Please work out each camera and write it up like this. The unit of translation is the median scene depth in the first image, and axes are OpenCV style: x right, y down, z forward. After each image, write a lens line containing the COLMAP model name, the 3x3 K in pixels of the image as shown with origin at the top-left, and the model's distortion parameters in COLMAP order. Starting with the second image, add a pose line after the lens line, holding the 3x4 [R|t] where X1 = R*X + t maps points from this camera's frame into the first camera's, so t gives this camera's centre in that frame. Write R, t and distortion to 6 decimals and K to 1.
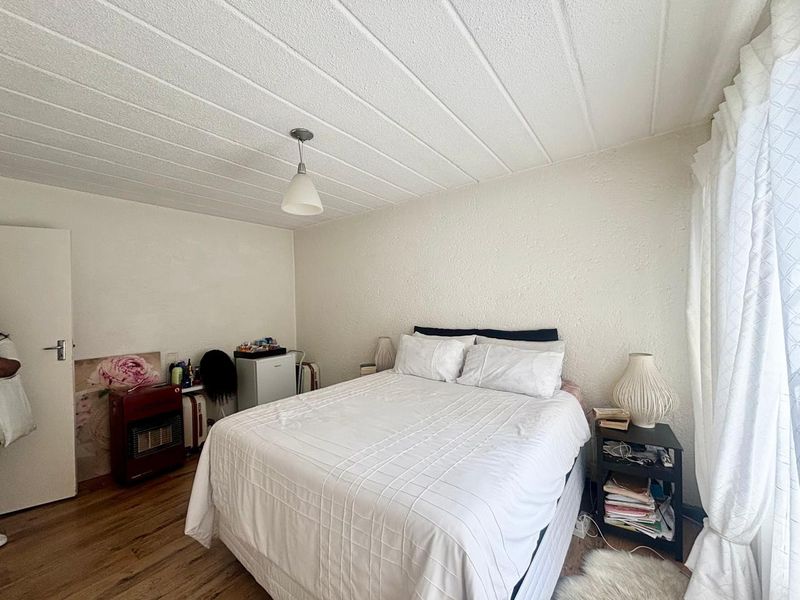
lens RADIAL K [[321.9, 0, 398.6], [0, 321.9, 300.1], [0, 0, 1]] dist [-0.000113, 0.000066]
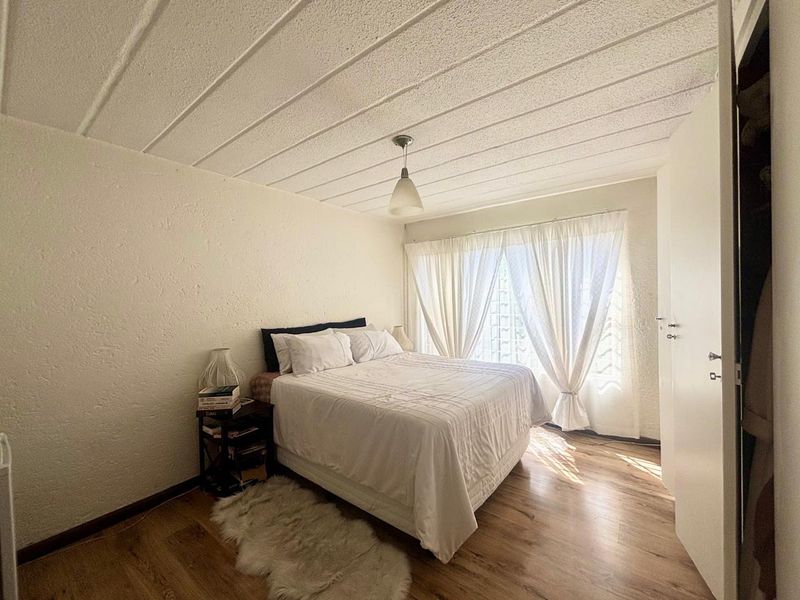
lens RADIAL K [[321.9, 0, 398.6], [0, 321.9, 300.1], [0, 0, 1]] dist [-0.000113, 0.000066]
pose [[0.016641, 0.012121, 0.999788, -1.414884], [0.019932, 0.999724, -0.012452, 0.031006], [-0.999663, 0.020135, 0.016395, 1.030286]]
